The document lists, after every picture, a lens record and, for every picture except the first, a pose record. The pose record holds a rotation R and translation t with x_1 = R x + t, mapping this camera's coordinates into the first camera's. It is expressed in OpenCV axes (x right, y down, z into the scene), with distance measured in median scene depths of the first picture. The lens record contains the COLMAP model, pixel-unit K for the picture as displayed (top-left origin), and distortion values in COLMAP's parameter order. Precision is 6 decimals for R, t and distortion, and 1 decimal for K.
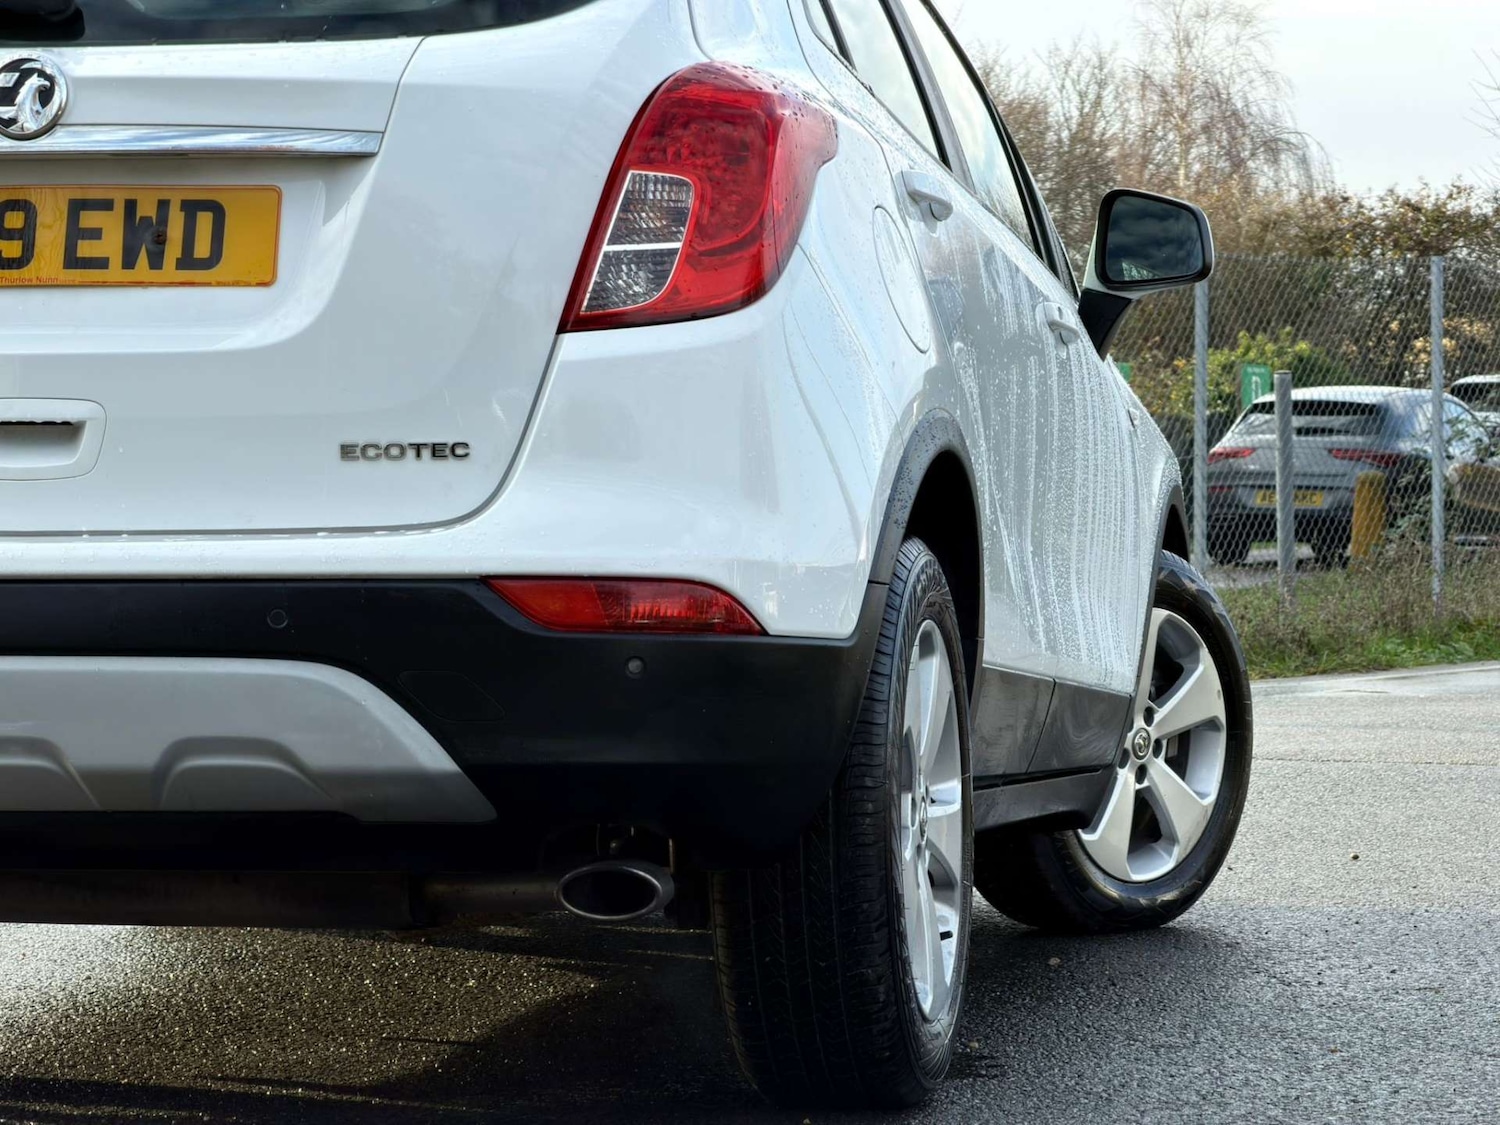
lens RADIAL K [[4473.3, 0, 750.0], [0, 4473.3, 562.5], [0, 0, 1]] dist [0.301582, -1.204933]
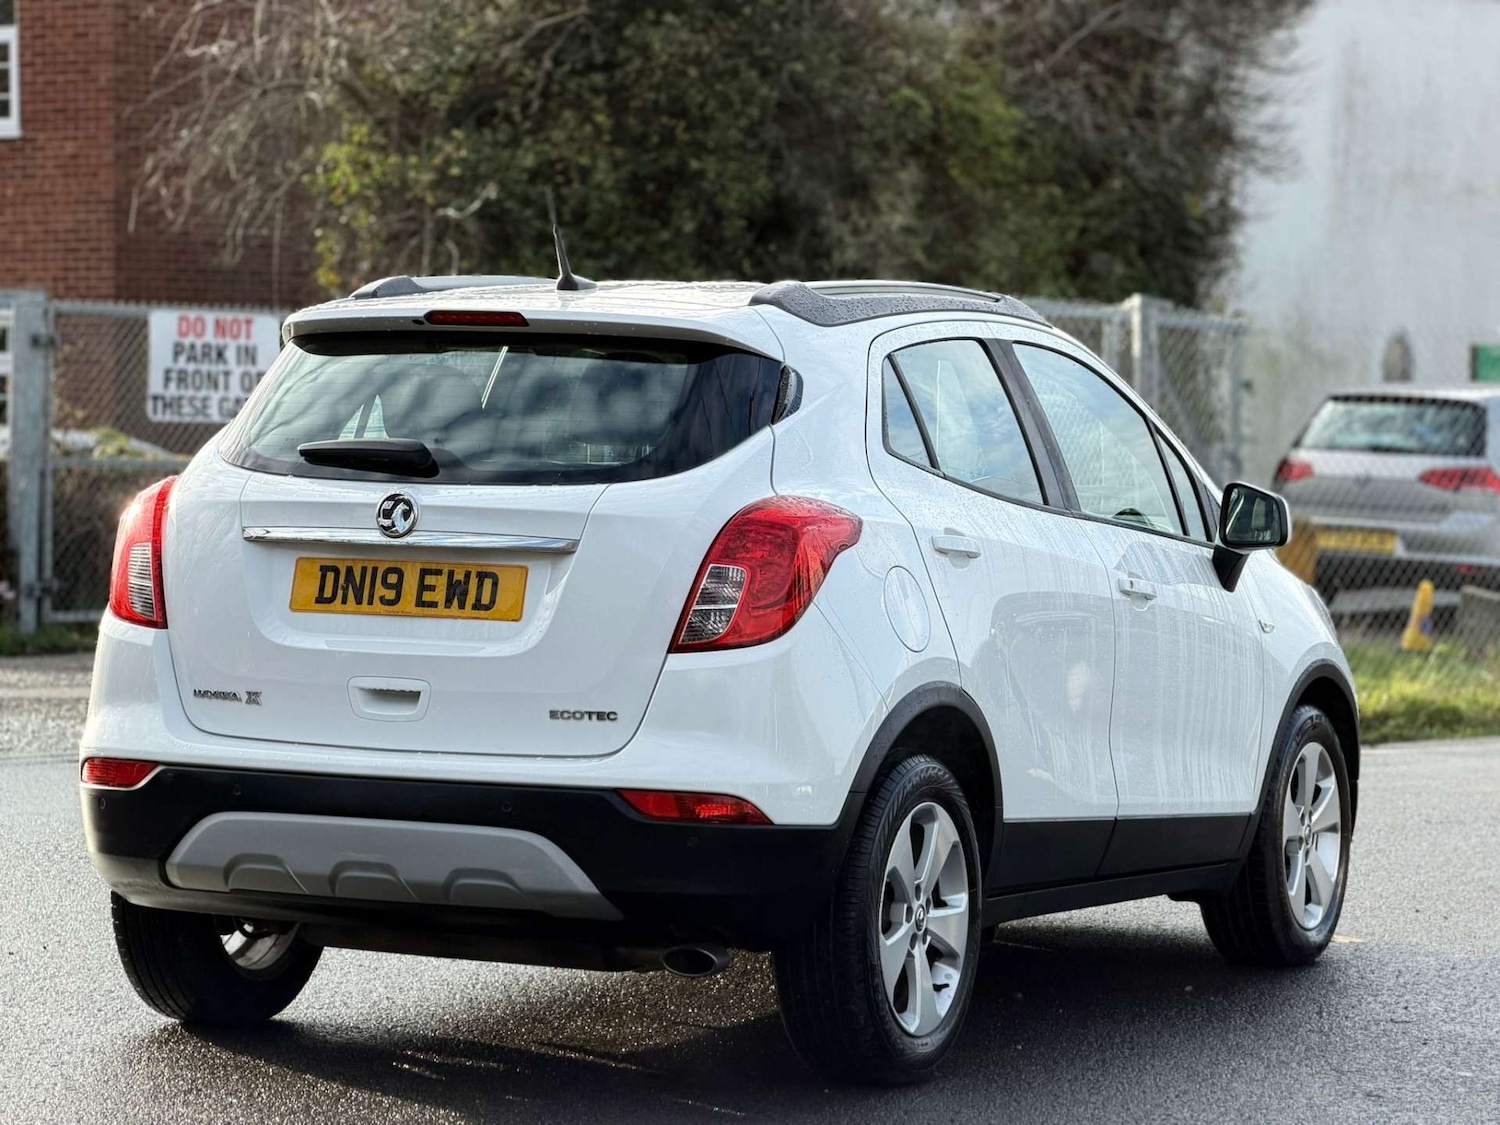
lens RADIAL K [[4473.3, 0, 750.0], [0, 4473.3, 562.5], [0, 0, 1]] dist [0.301582, -1.204933]
pose [[0.973043, 0.031917, -0.228405, 0.321522], [-0.026168, 0.999261, 0.028153, -0.111525], [0.229135, -0.021417, 0.973159, -0.606134]]
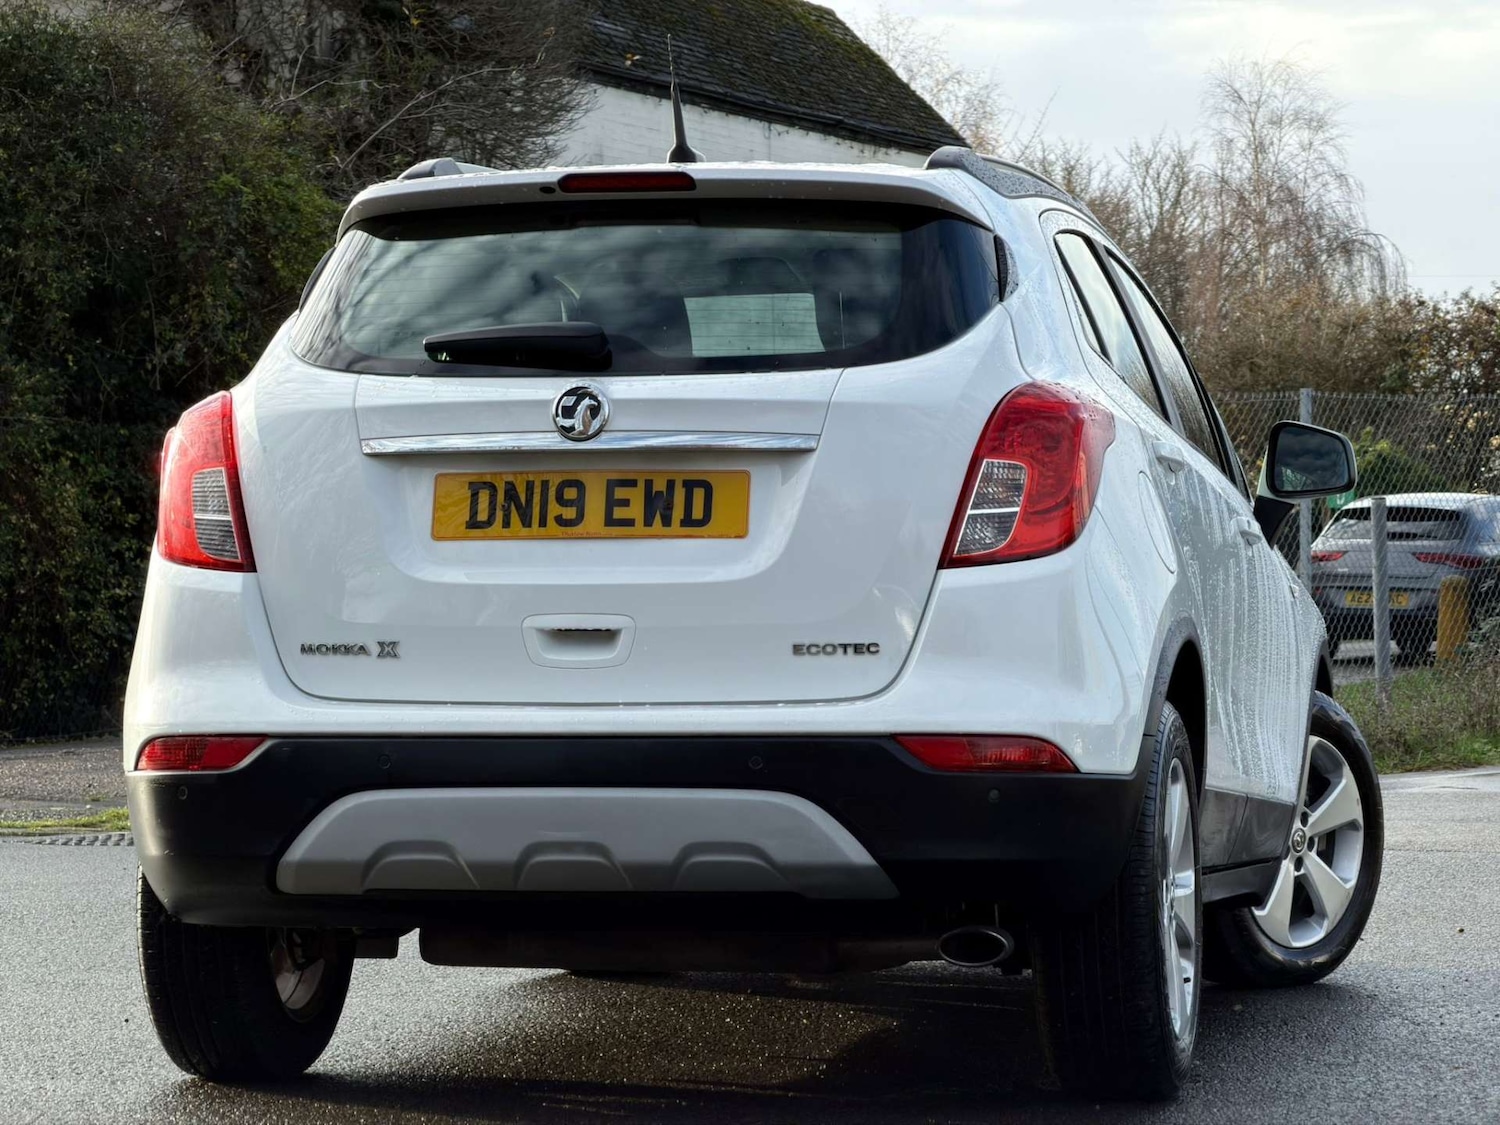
lens RADIAL K [[4591.3, 0, 748.3], [0, 4591.3, 458.4], [0, 0, 1]] dist [0.112271, 1.086214]
pose [[0.999923, -0.002056, -0.012227, -0.069286], [0.001574, 0.999228, -0.039247, -0.022448], [0.012298, 0.039224, 0.999155, -0.418792]]
